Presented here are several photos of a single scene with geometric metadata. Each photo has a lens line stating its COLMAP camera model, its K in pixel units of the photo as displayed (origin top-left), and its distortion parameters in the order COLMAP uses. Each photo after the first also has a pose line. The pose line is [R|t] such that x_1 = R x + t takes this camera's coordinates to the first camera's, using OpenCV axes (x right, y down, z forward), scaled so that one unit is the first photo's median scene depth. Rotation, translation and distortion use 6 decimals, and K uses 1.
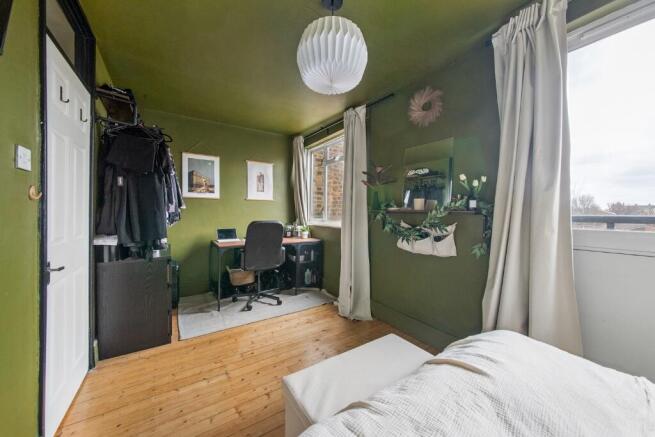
lens RADIAL K [[231.5, 0, 325.1], [0, 231.5, 215.2], [0, 0, 1]] dist [0.000553, 0.000032]
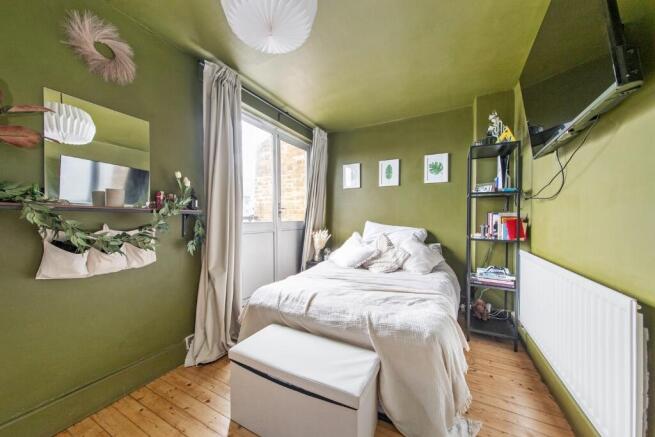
lens RADIAL K [[231.5, 0, 325.1], [0, 231.5, 215.2], [0, 0, 1]] dist [0.000553, 0.000032]
pose [[-0.482233, -0.008442, 0.876002, -0.739532], [0.001900, 0.999941, 0.010682, -0.007908], [-0.876041, 0.006816, -0.482189, 1.278364]]
